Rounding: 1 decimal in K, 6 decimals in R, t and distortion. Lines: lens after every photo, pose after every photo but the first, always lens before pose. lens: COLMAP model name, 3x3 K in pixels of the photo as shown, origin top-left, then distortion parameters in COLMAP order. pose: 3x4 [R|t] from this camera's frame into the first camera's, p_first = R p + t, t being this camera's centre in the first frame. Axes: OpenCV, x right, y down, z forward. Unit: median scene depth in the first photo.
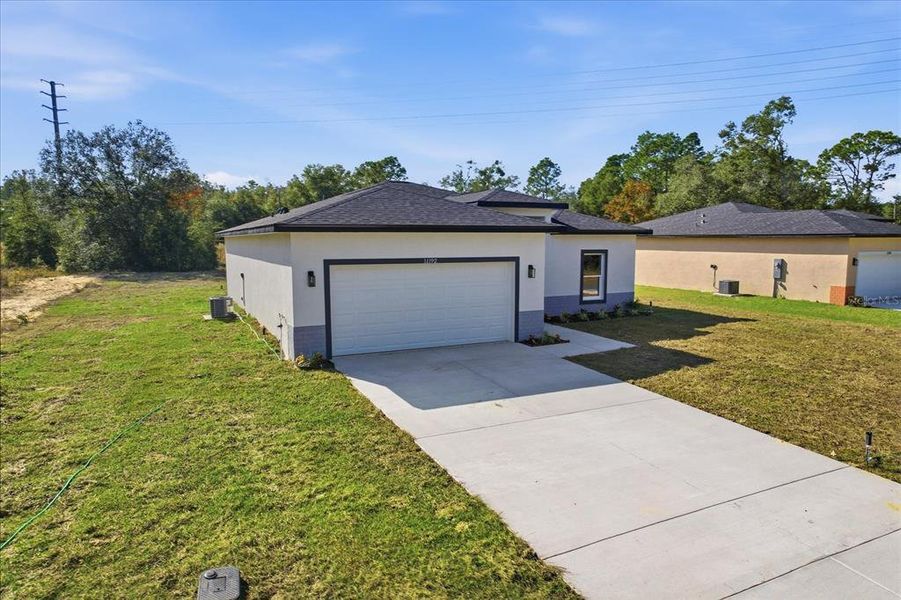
lens RADIAL K [[571.1, 0, 450.5], [0, 571.1, 300.0], [0, 0, 1]] dist [-0.061347, 0.045981]
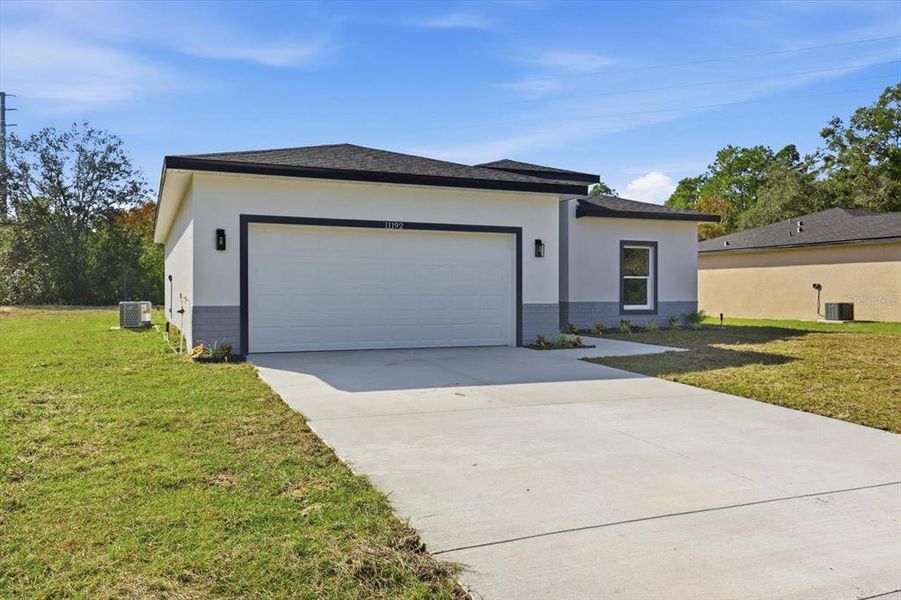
lens RADIAL K [[709.4, 0, 450.4], [0, 709.4, 280.2], [0, 0, 1]] dist [0.007647, 0.002861]
pose [[0.998544, -0.000911, -0.053943, 0.058505], [-0.005866, 0.992097, -0.125338, 0.077651], [0.053631, 0.125472, 0.990647, 0.081318]]
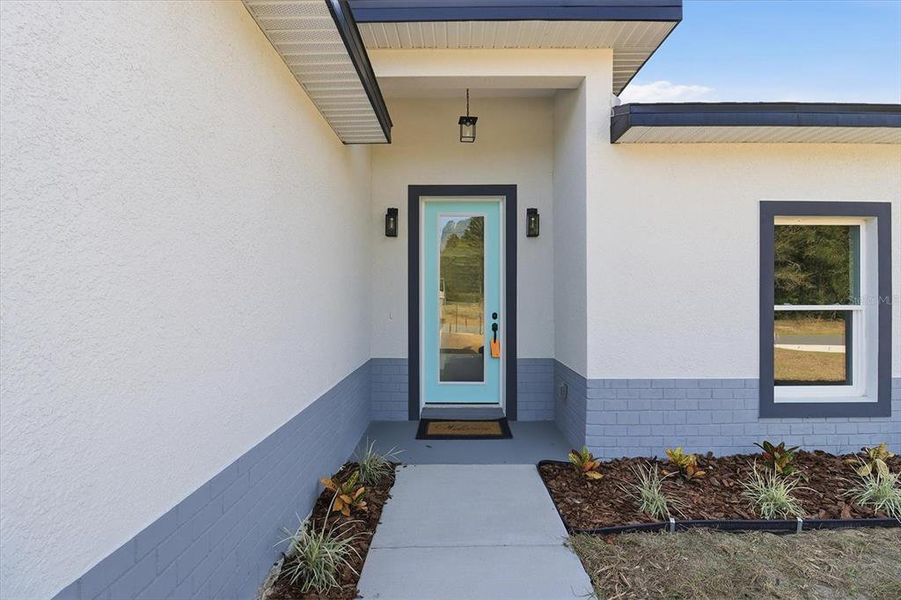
lens RADIAL K [[421.7, 0, 453.7], [0, 421.7, 292.6], [0, 0, 1]] dist [0.000680, -0.010325]
pose [[0.896175, -0.003562, -0.443687, 0.185114], [-0.045843, 0.993873, -0.100575, -0.021967], [0.441327, 0.110473, 0.890520, 0.755112]]
